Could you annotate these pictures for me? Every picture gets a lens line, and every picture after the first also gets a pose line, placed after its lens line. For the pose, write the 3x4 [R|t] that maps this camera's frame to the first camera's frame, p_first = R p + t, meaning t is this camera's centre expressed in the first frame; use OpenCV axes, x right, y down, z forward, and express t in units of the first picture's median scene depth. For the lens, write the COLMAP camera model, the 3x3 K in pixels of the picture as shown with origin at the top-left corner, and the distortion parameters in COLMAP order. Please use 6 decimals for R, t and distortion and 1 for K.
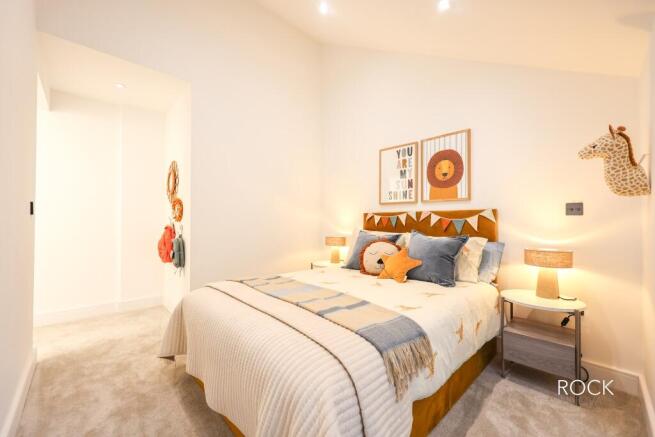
lens RADIAL K [[264.3, 0, 331.8], [0, 264.3, 219.1], [0, 0, 1]] dist [0.008588, -0.000183]
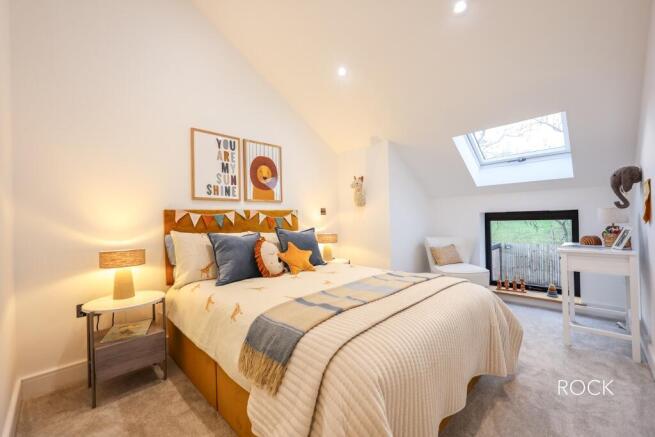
lens RADIAL K [[264.3, 0, 332.3], [0, 264.3, 217.5], [0, 0, 1]] dist [0.008588, -0.000183]
pose [[-0.022645, -0.001635, 0.999742, -0.656765], [0.014766, 0.999889, 0.001970, 0.002323], [-0.999635, 0.014806, -0.022618, 0.677668]]
